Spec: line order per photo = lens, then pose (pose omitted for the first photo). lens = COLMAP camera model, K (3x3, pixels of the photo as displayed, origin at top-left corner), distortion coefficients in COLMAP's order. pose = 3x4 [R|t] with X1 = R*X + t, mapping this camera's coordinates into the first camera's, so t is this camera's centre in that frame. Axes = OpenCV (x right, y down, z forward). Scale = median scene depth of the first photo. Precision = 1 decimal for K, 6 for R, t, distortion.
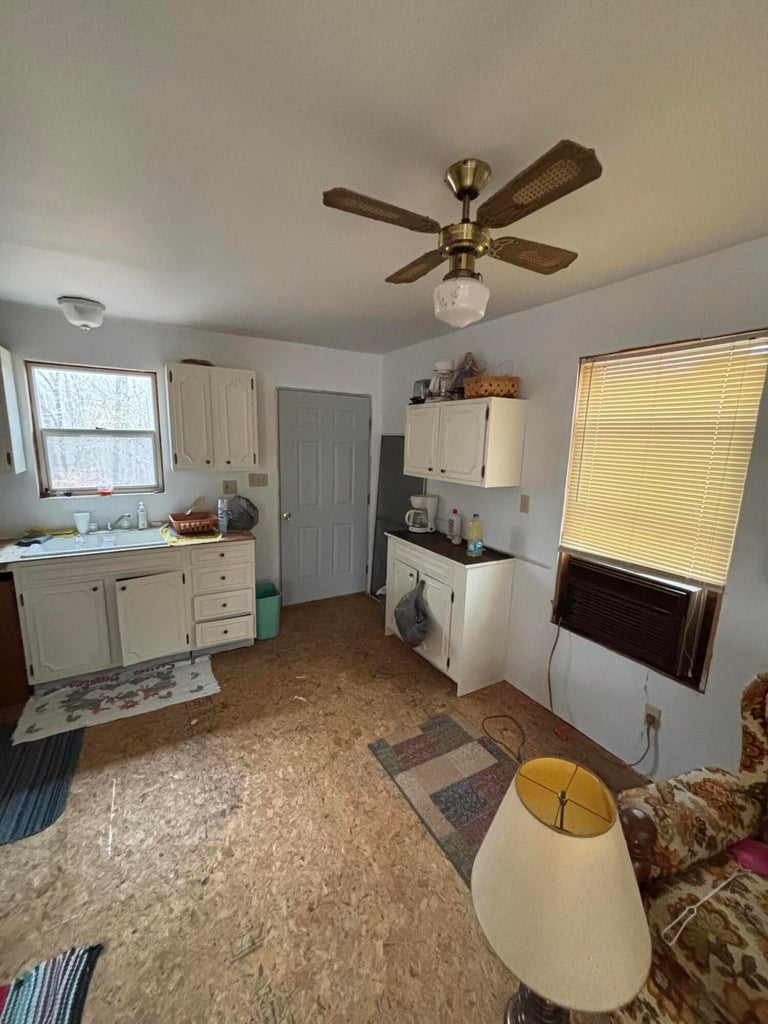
lens RADIAL K [[413.2, 0, 382.0], [0, 413.2, 513.8], [0, 0, 1]] dist [0.001876, -0.000127]
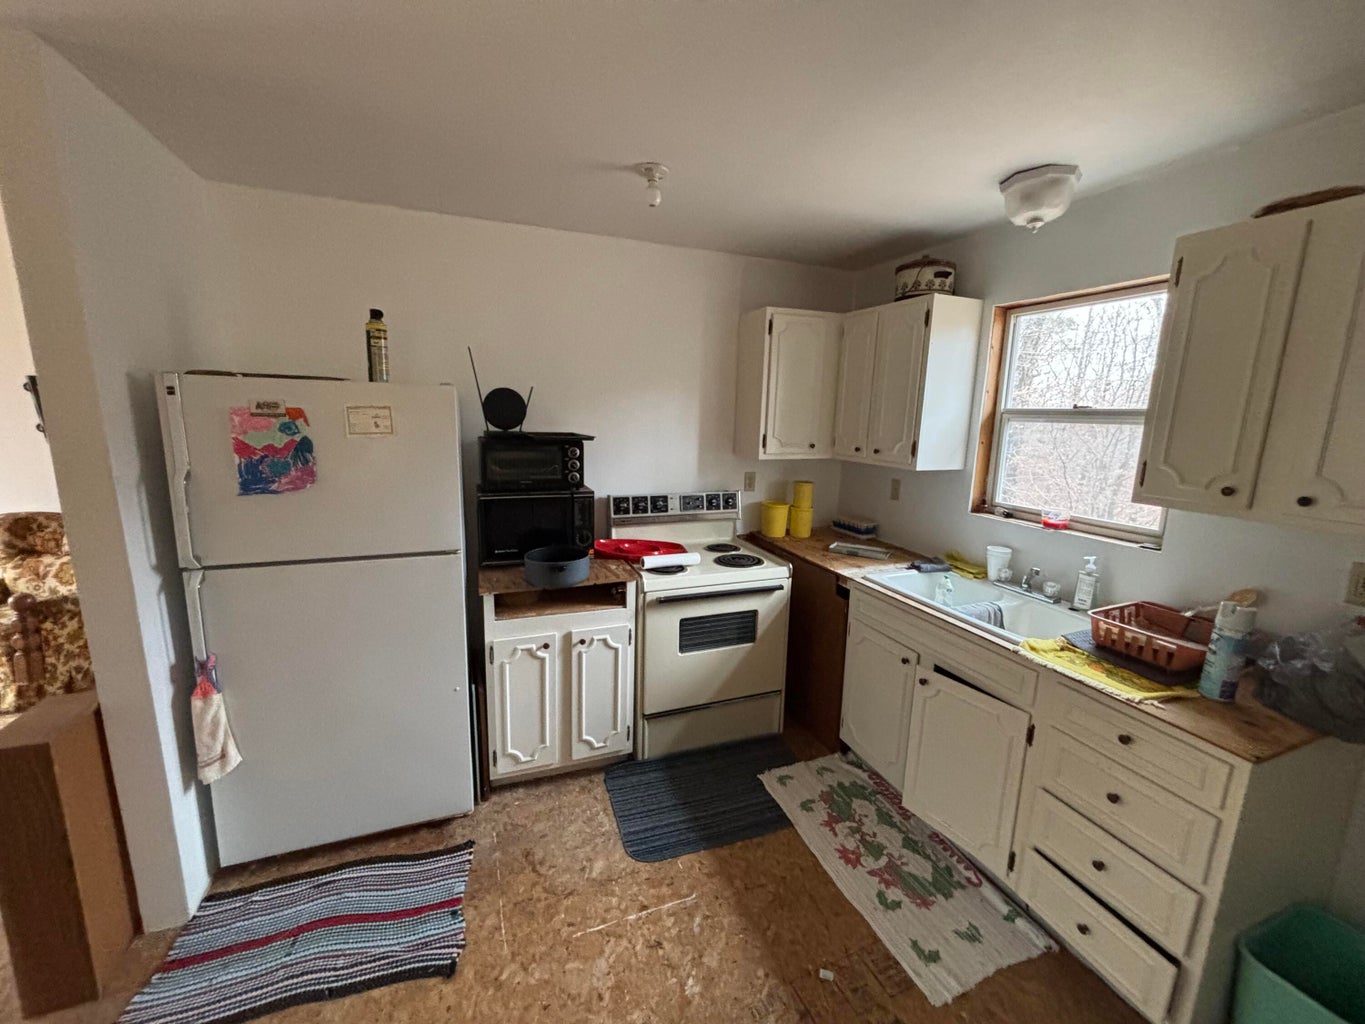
lens RADIAL K [[550.8, 0, 684.7], [0, 550.8, 512.3], [0, 0, 1]] dist [0.001876, -0.000127]
pose [[-0.140132, 0.153784, -0.978117, 0.125059], [-0.209456, 0.960904, 0.181085, -0.110315], [0.967725, 0.230249, -0.102442, 0.690358]]
